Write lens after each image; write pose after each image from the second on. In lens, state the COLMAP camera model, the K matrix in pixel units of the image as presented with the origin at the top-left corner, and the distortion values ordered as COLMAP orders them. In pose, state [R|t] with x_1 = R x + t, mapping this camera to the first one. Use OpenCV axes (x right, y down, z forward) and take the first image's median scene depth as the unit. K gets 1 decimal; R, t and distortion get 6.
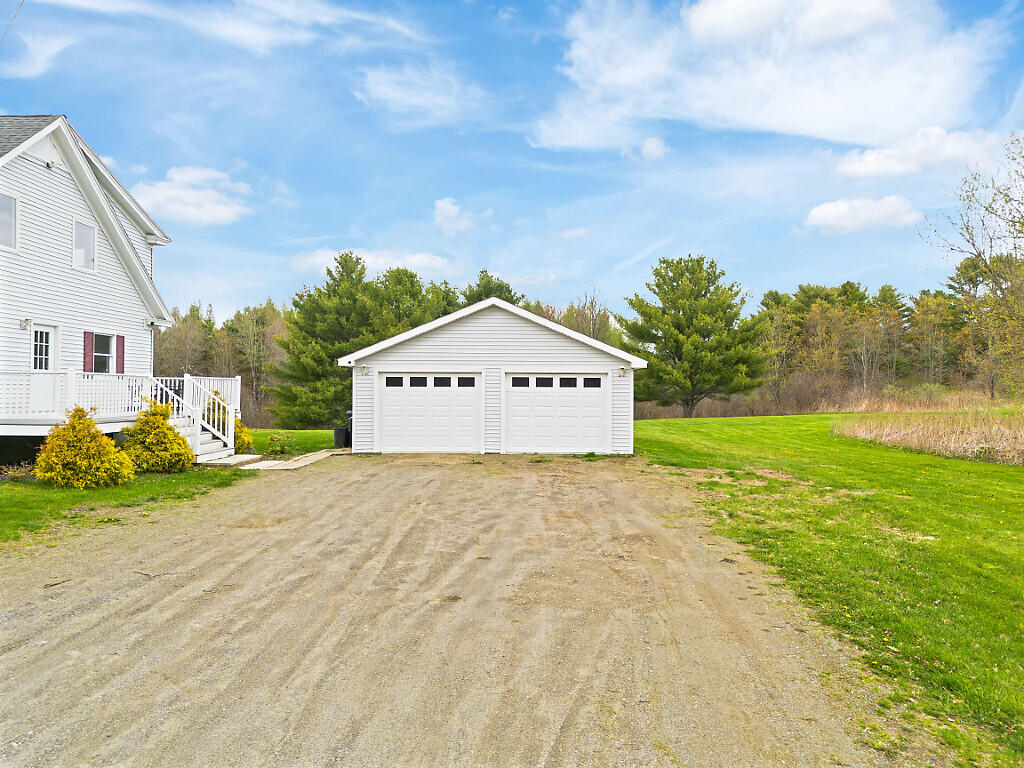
lens RADIAL K [[738.3, 0, 509.2], [0, 738.3, 379.8], [0, 0, 1]] dist [0.068169, -0.060812]
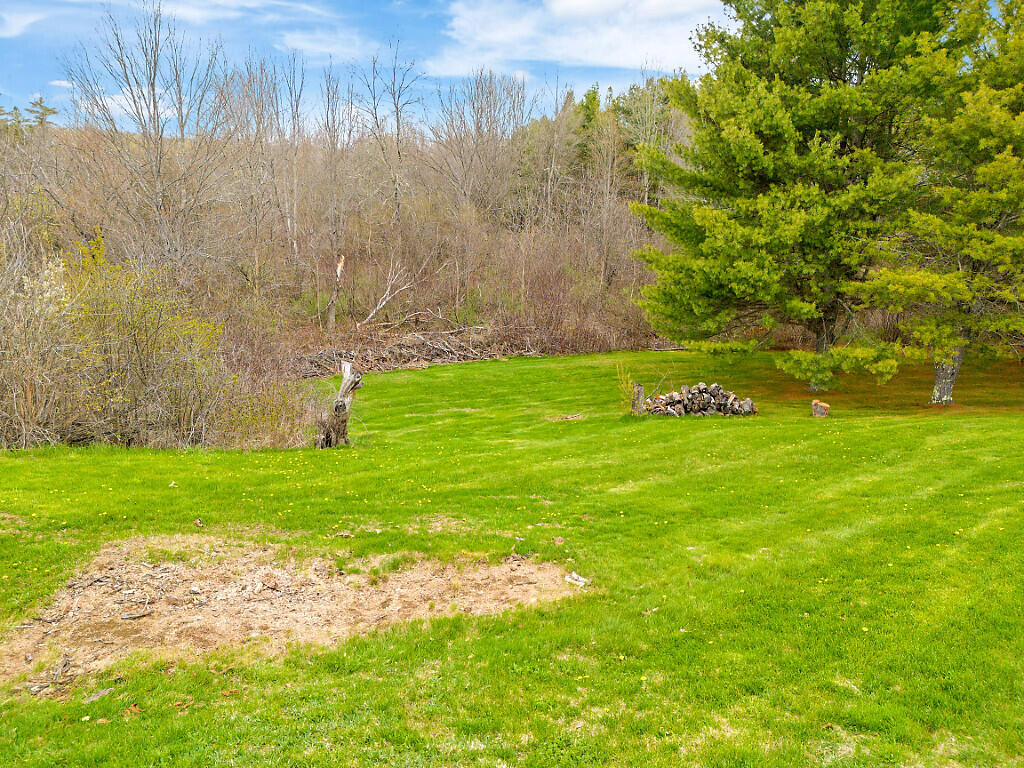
lens RADIAL K [[738.3, 0, 509.2], [0, 738.3, 379.8], [0, 0, 1]] dist [0.068169, -0.060812]
pose [[0.850493, 0.152282, -0.503460, -0.450414], [-0.029957, 0.969643, 0.242682, 0.014856], [0.525133, -0.191317, 0.829236, 1.669311]]
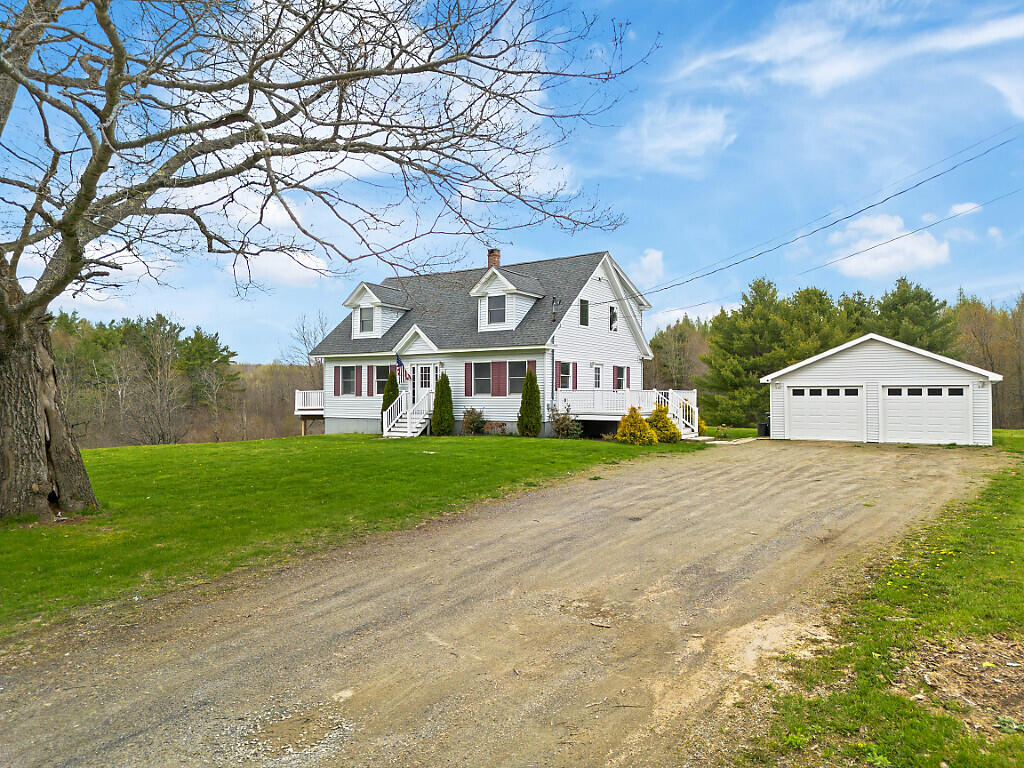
lens RADIAL K [[738.3, 0, 509.2], [0, 738.3, 379.8], [0, 0, 1]] dist [0.068169, -0.060812]
pose [[0.858802, -0.016563, -0.512039, 0.111442], [0.011124, 0.999844, -0.013685, -0.008566], [0.512186, 0.006056, 0.858853, -0.584635]]
